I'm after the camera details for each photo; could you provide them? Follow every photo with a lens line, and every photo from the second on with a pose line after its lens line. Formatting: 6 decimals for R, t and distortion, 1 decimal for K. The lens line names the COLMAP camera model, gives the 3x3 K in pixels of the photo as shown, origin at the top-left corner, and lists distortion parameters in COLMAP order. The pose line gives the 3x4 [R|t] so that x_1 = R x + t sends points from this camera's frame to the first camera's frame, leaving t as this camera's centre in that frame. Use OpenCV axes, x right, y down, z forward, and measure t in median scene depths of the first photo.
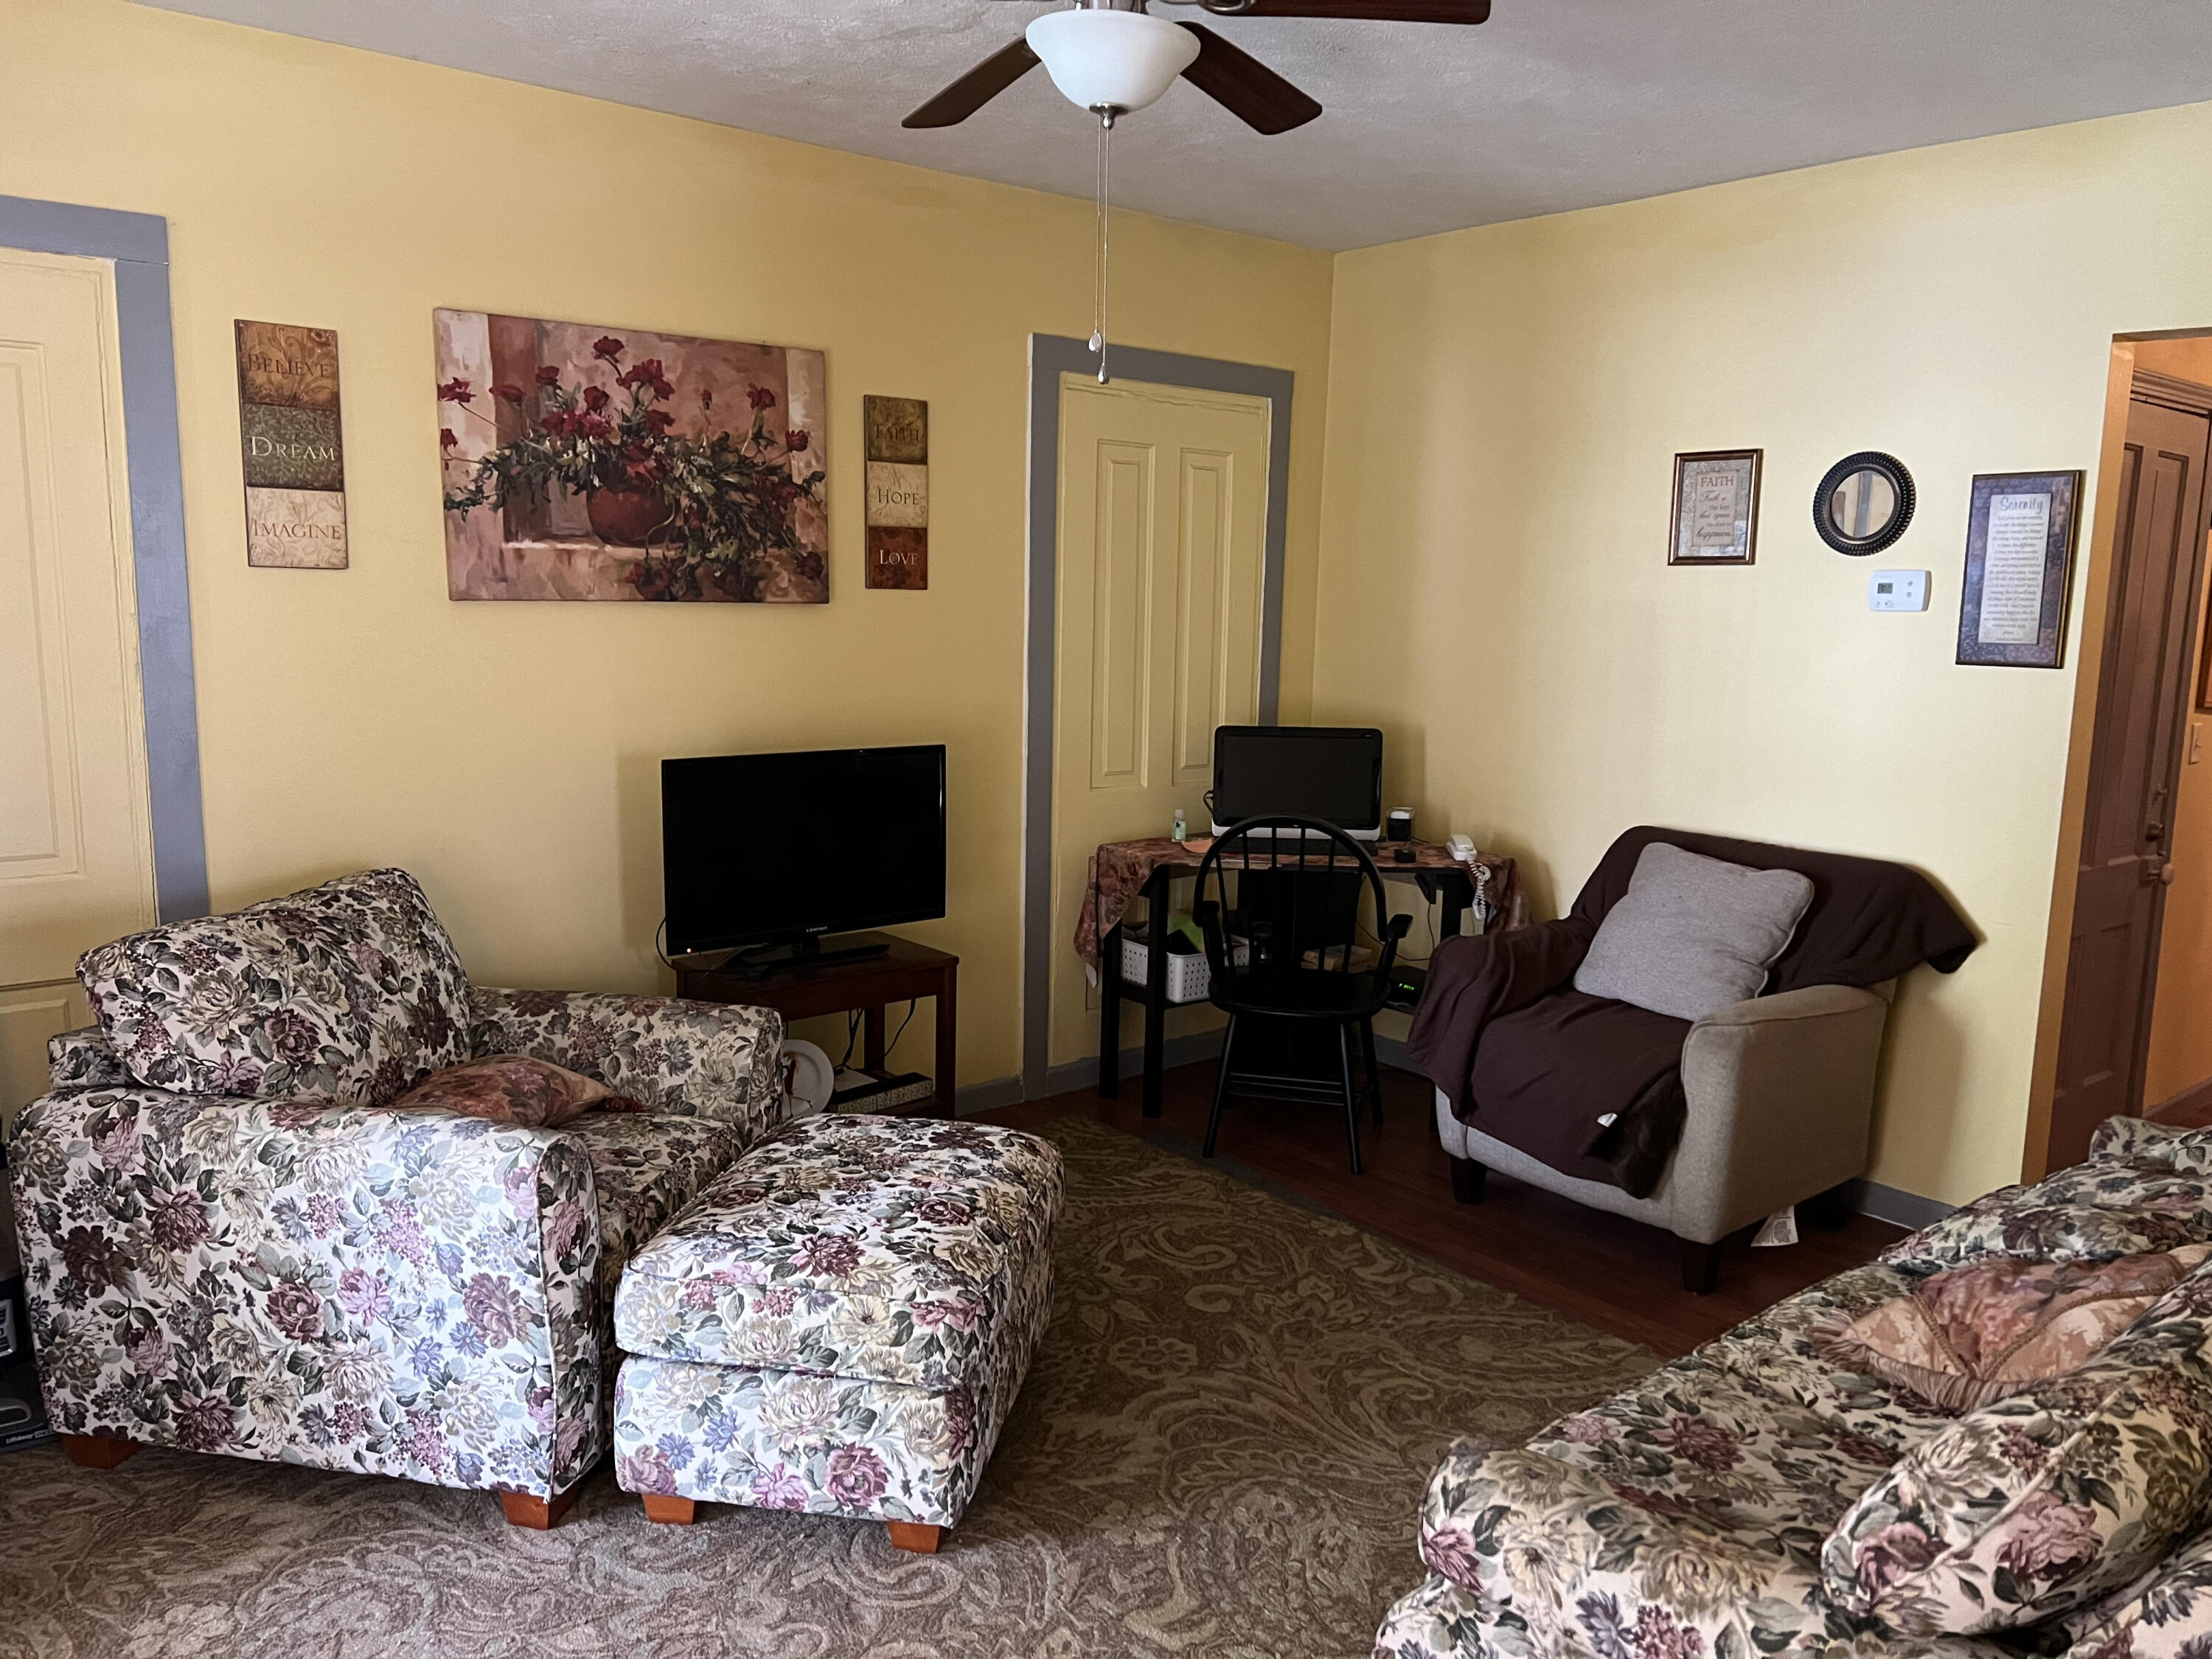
lens RADIAL K [[1669.2, 0, 1121.9], [0, 1669.2, 842.7], [0, 0, 1]] dist [0.044433, -0.049411]
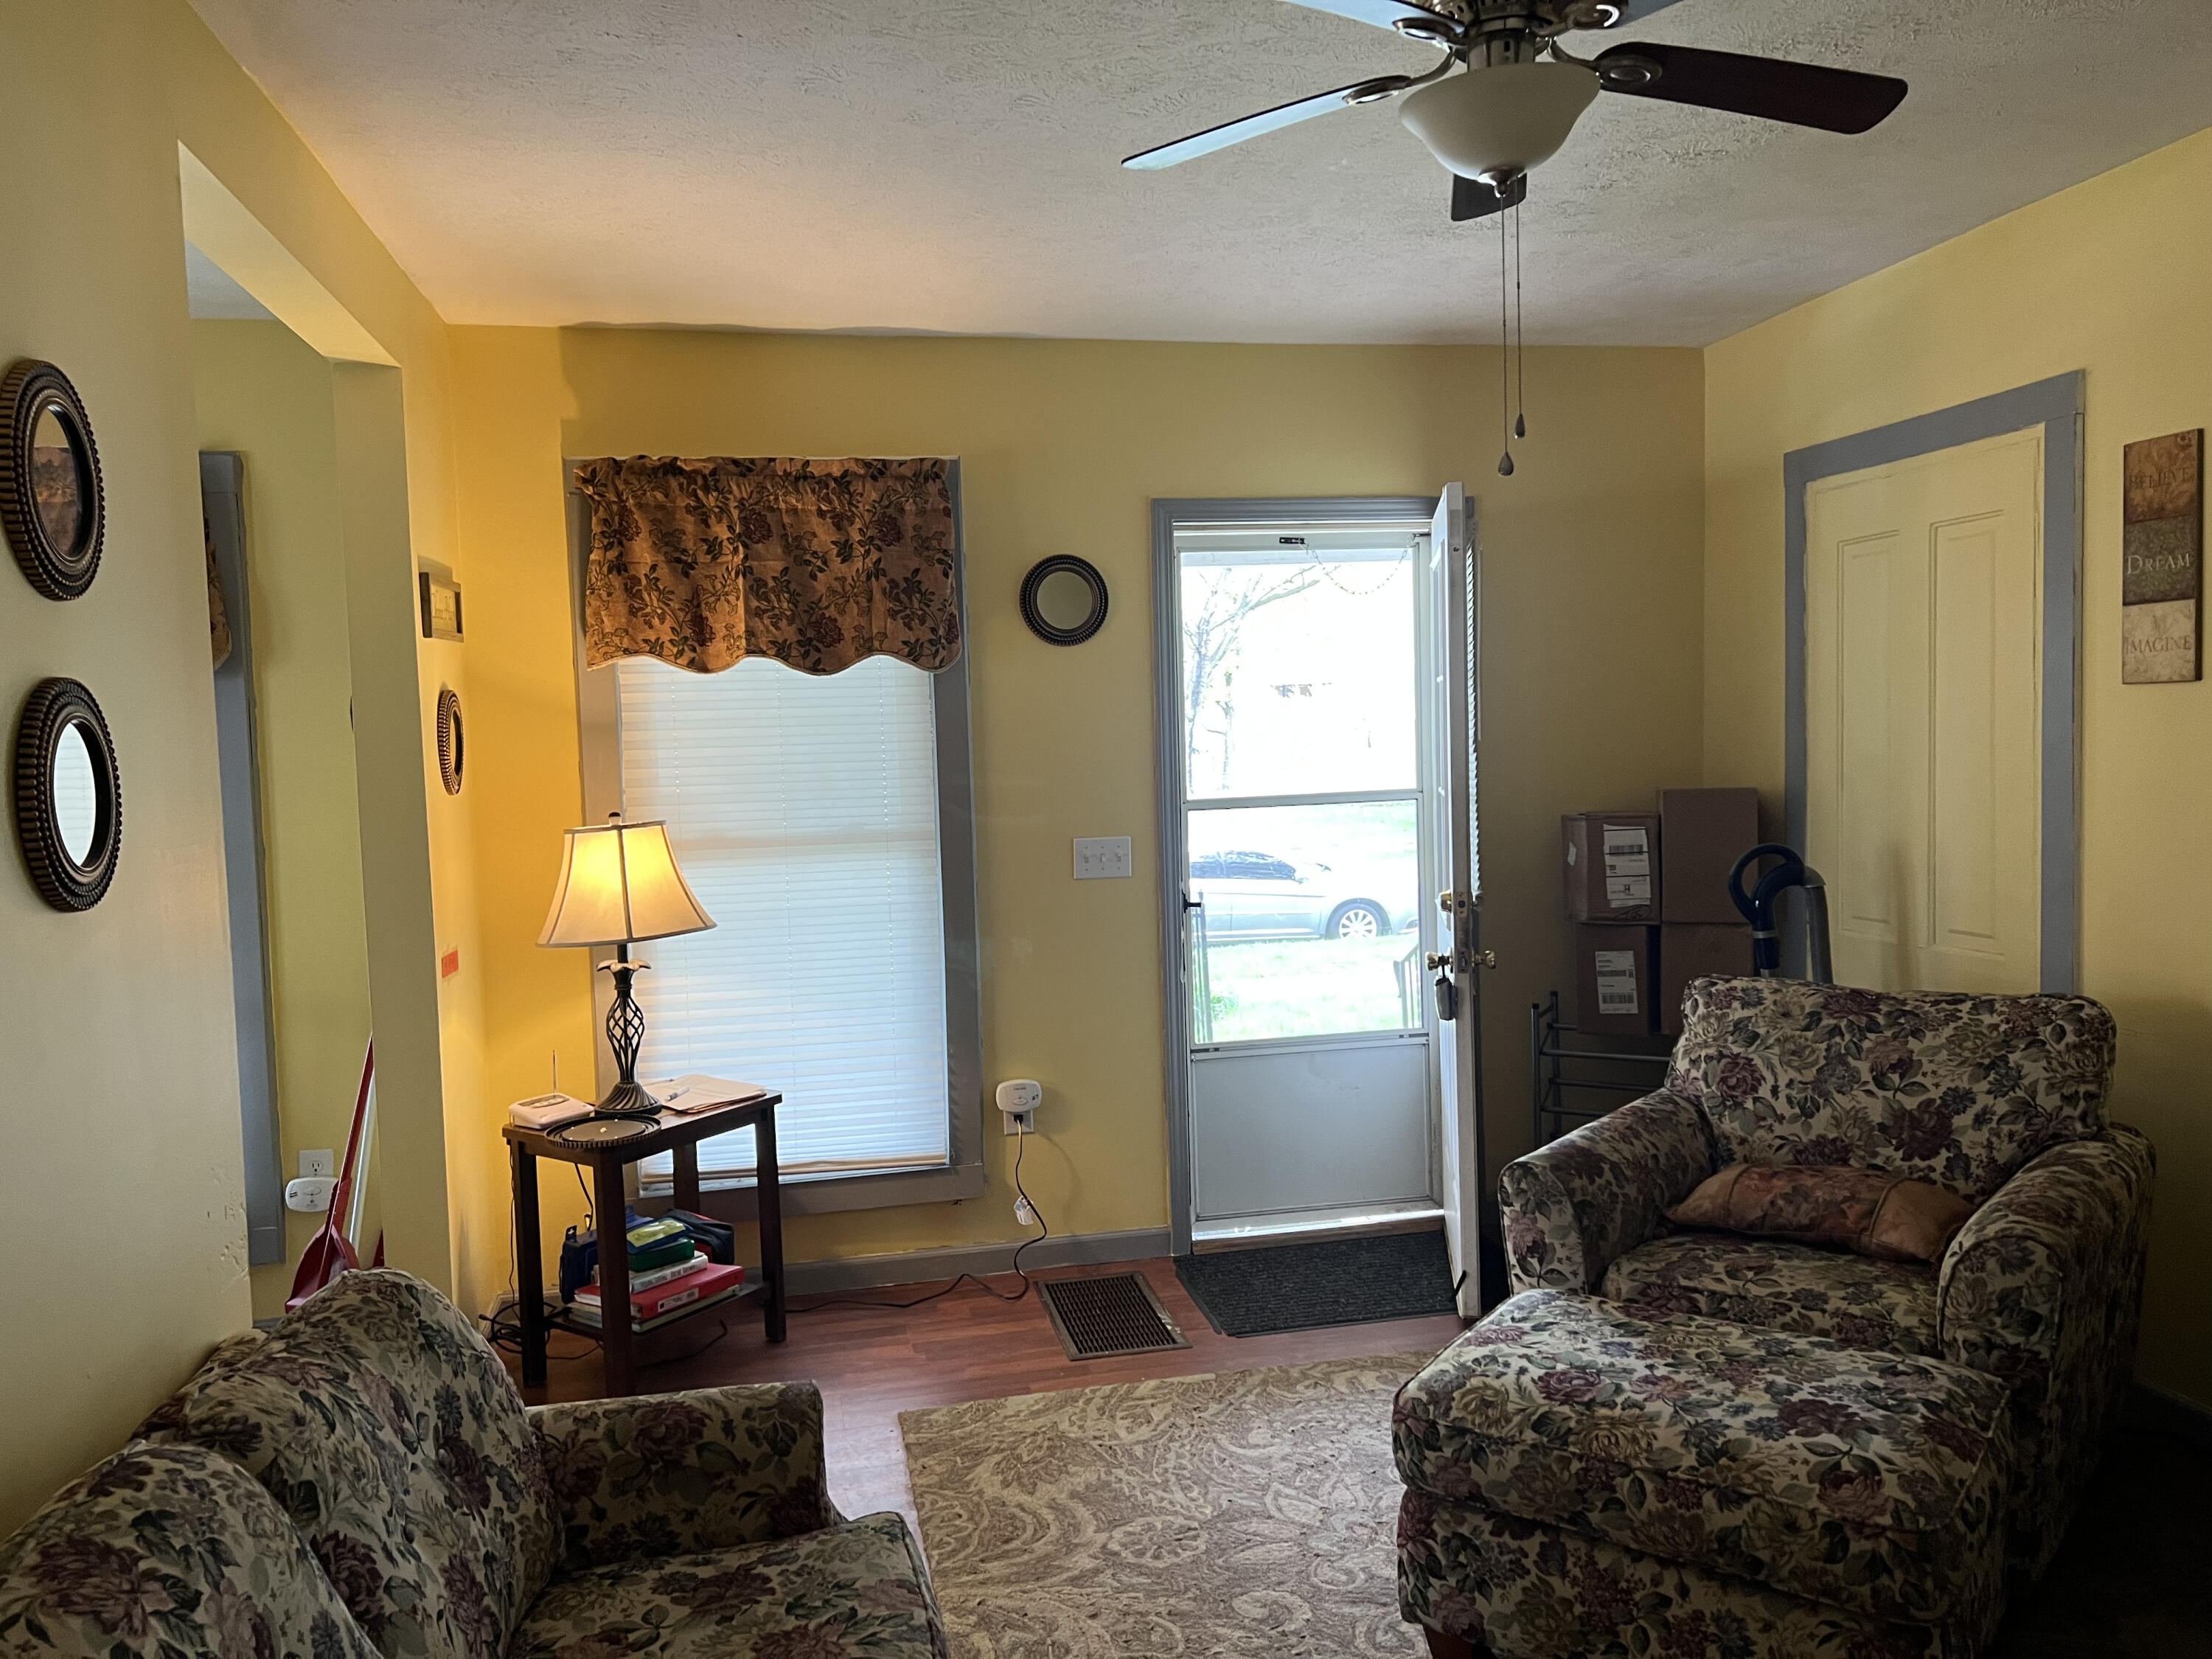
lens RADIAL K [[1669.2, 0, 1121.9], [0, 1669.2, 842.7], [0, 0, 1]] dist [0.044433, -0.049411]
pose [[-0.489169, 0.053319, -0.870557, 0.716207], [-0.099204, 0.988251, 0.116271, -0.139433], [0.866529, 0.143239, -0.478133, 1.061220]]
